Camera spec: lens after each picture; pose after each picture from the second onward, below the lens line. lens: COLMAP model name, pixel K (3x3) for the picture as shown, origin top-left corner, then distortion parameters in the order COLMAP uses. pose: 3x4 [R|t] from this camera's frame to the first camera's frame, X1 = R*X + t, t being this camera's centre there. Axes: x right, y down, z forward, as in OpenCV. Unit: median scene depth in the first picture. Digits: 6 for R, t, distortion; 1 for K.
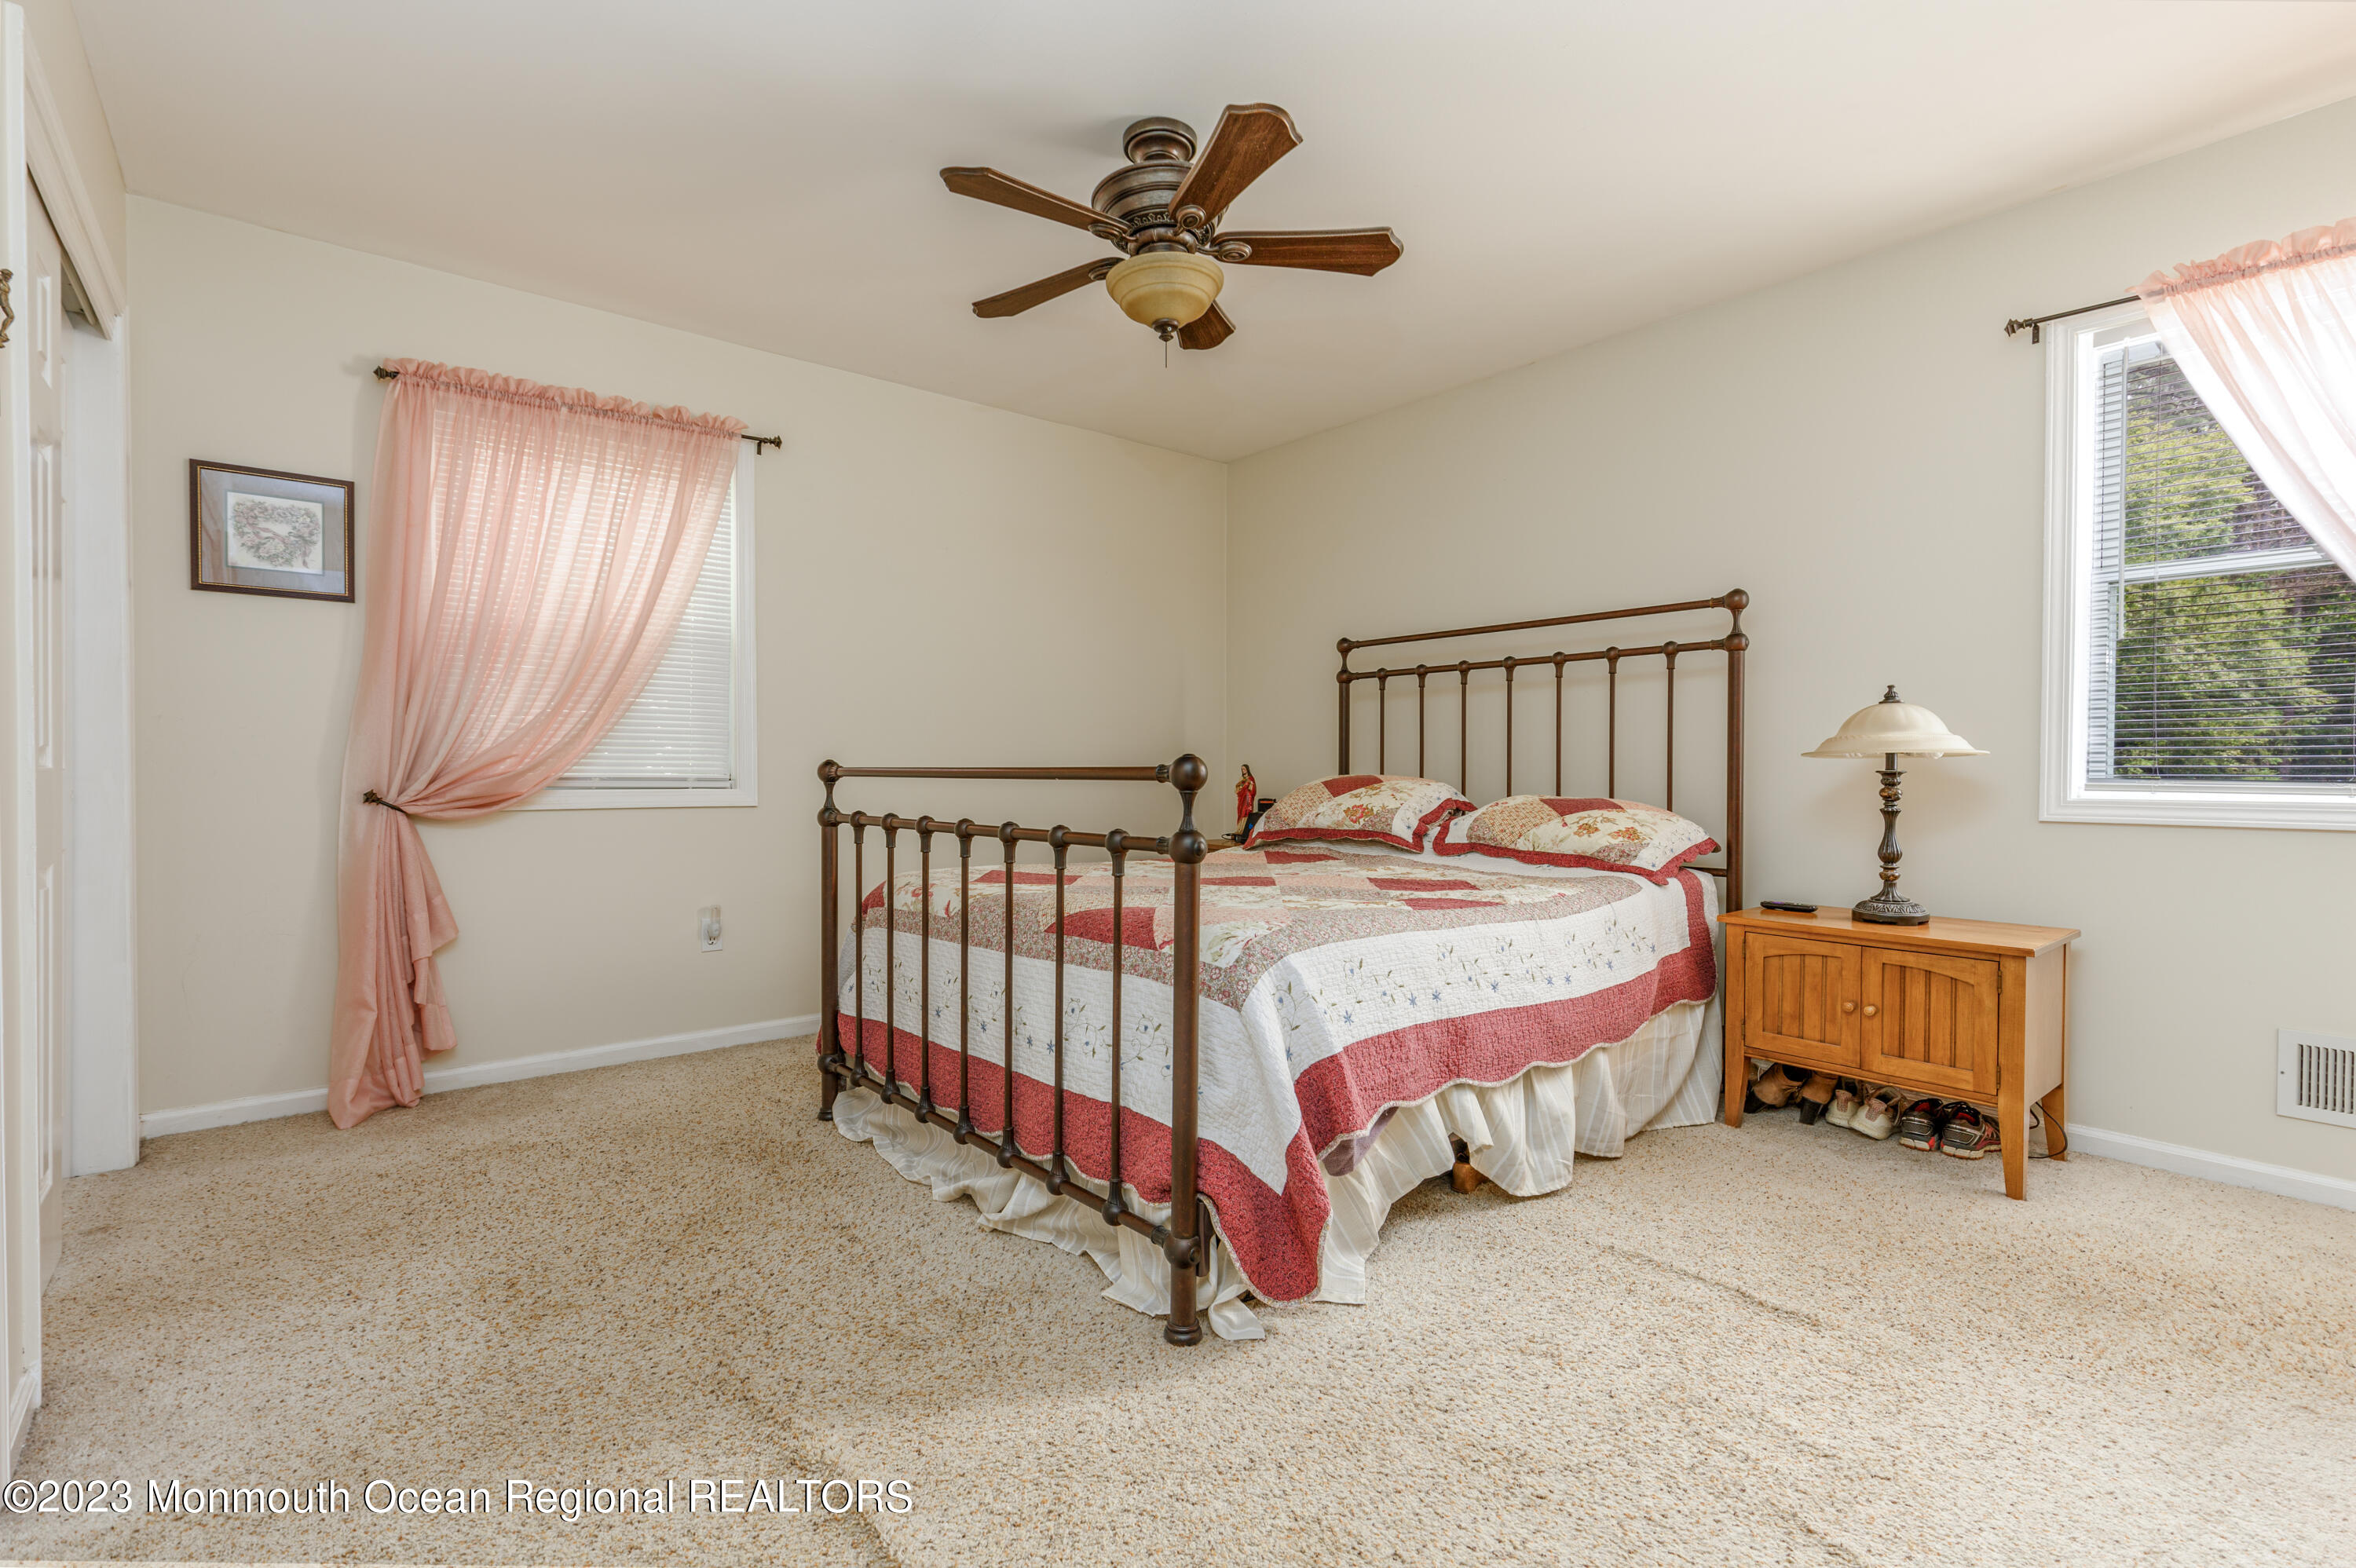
lens RADIAL K [[1073.1, 0, 1167.8], [0, 1073.1, 782.9], [0, 0, 1]] dist [0.007374, -0.001842]
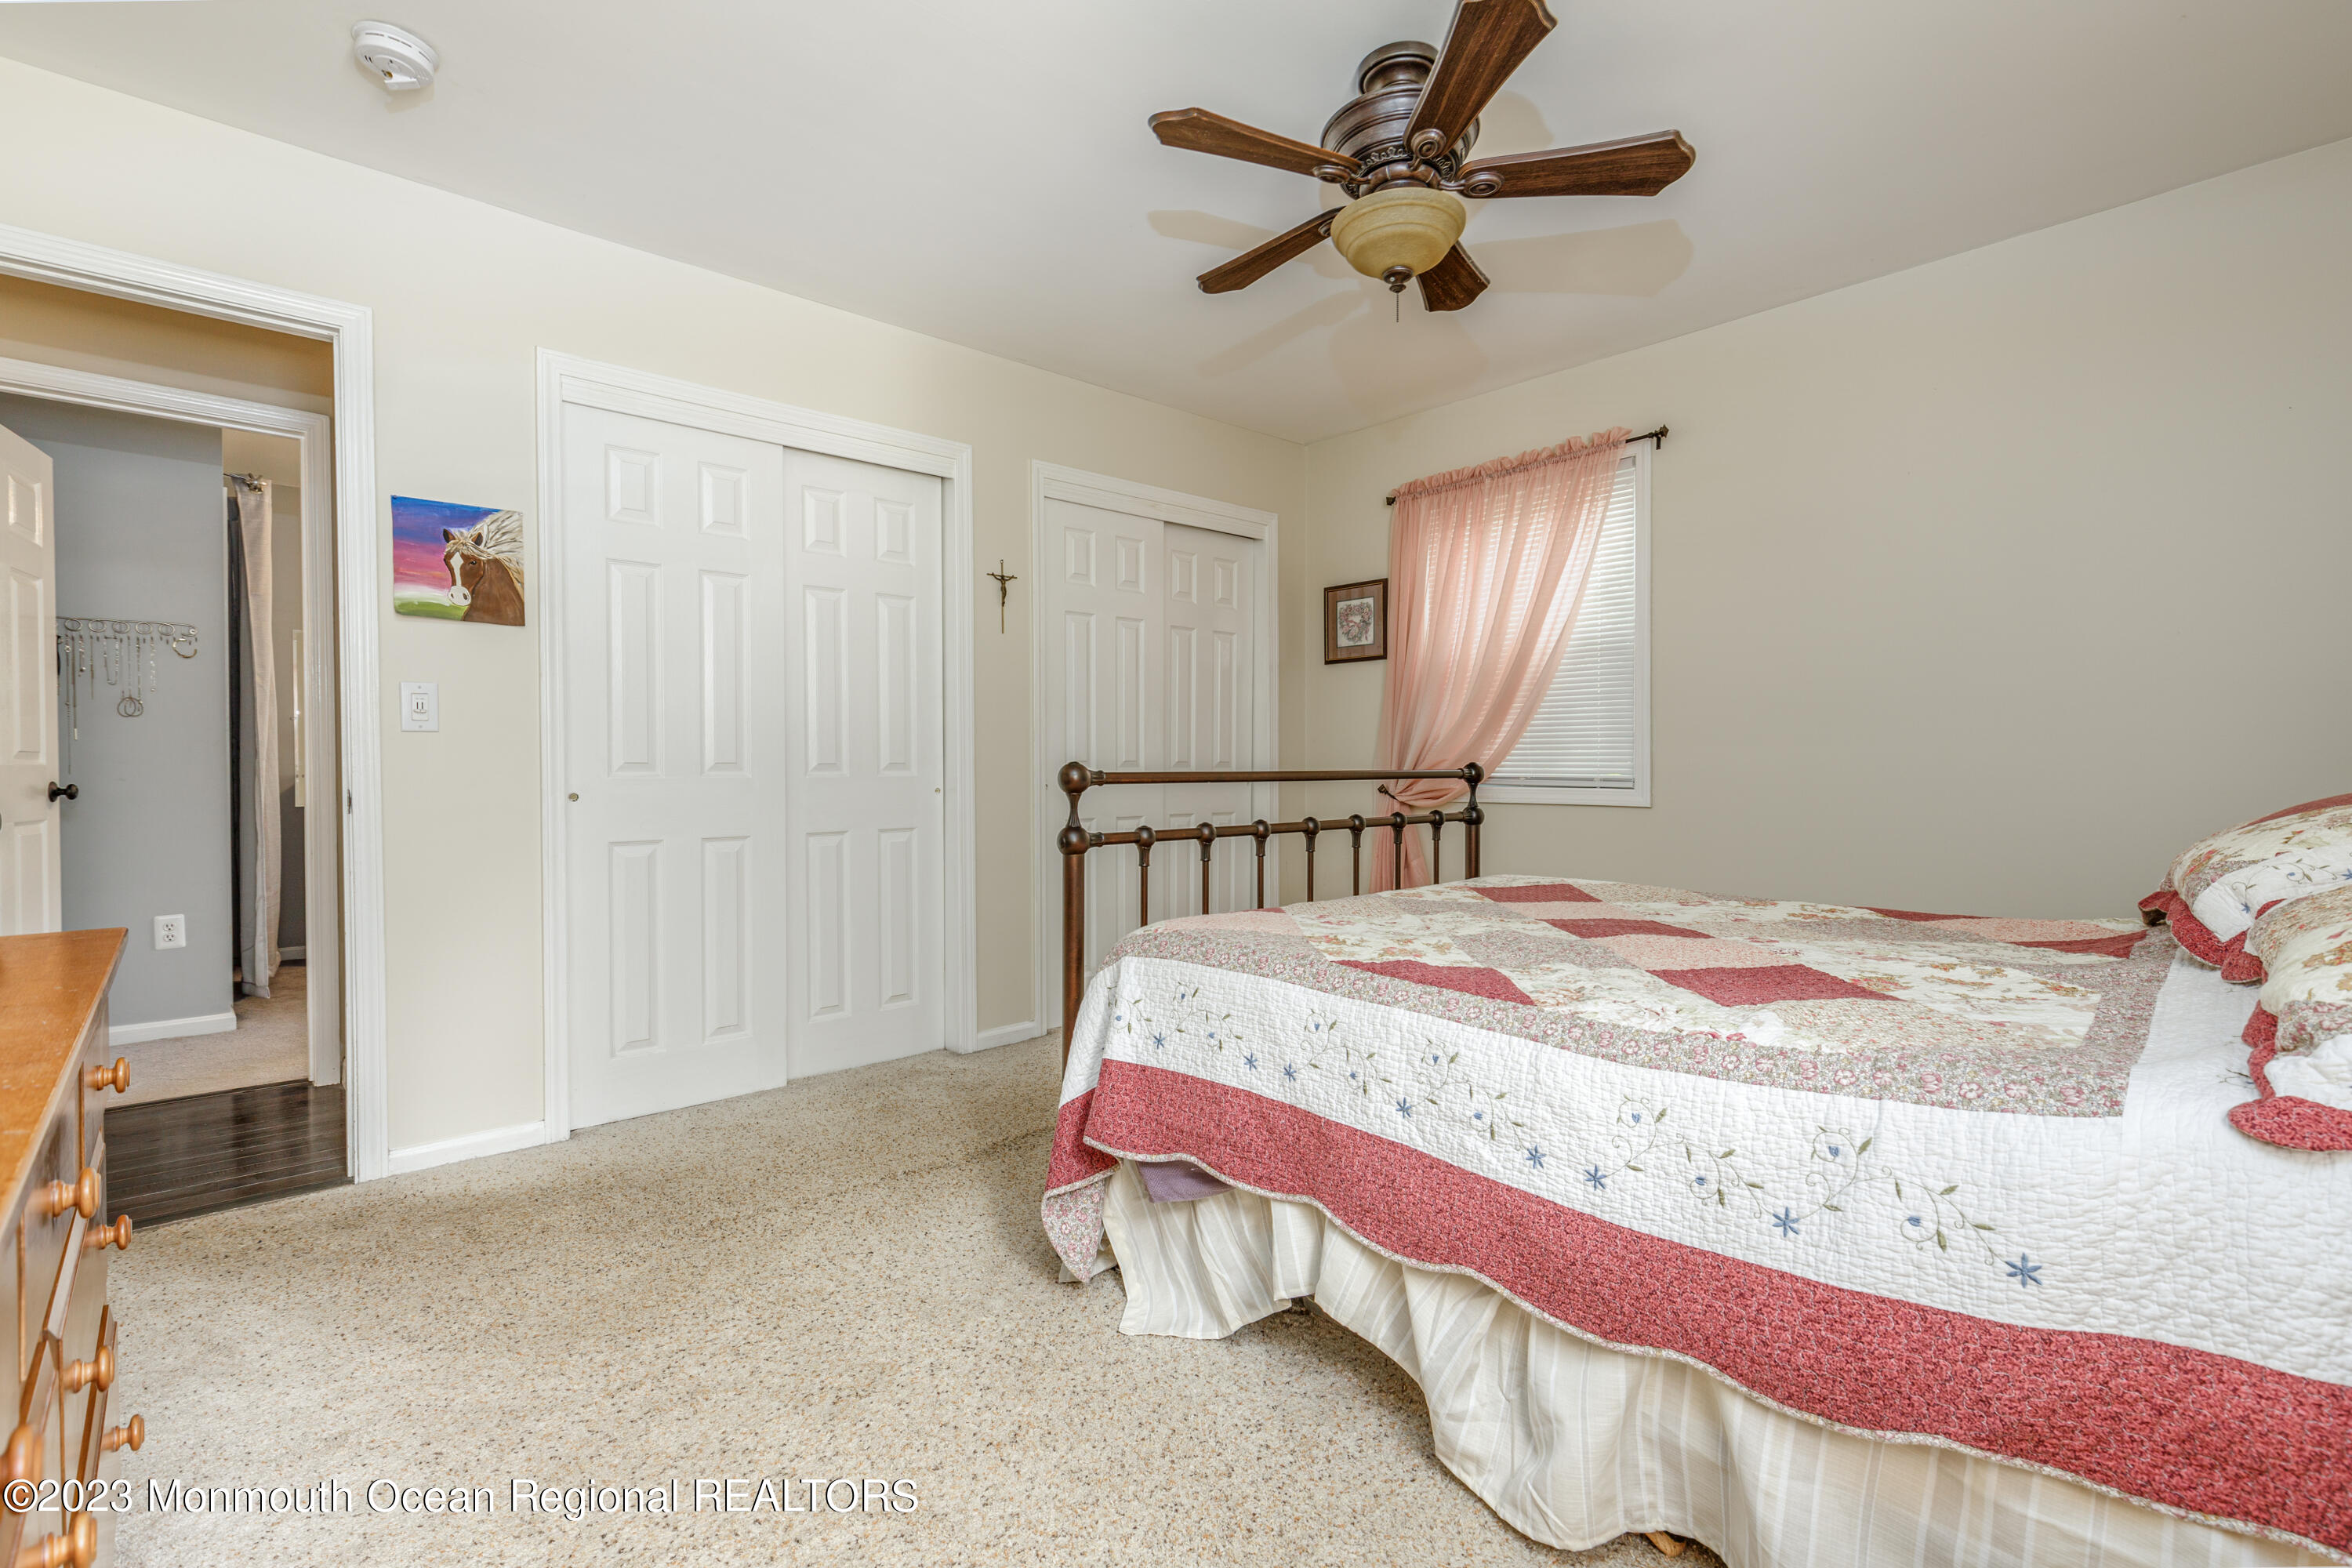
lens RADIAL K [[1071.3, 0, 1165.3], [0, 1071.3, 783.6], [0, 0, 1]] dist [0.007374, -0.001842]
pose [[0.056018, 0.012109, -0.998356, 0.724133], [-0.007546, 0.999903, 0.011704, -0.010753], [0.998401, 0.006878, 0.056103, 0.627513]]
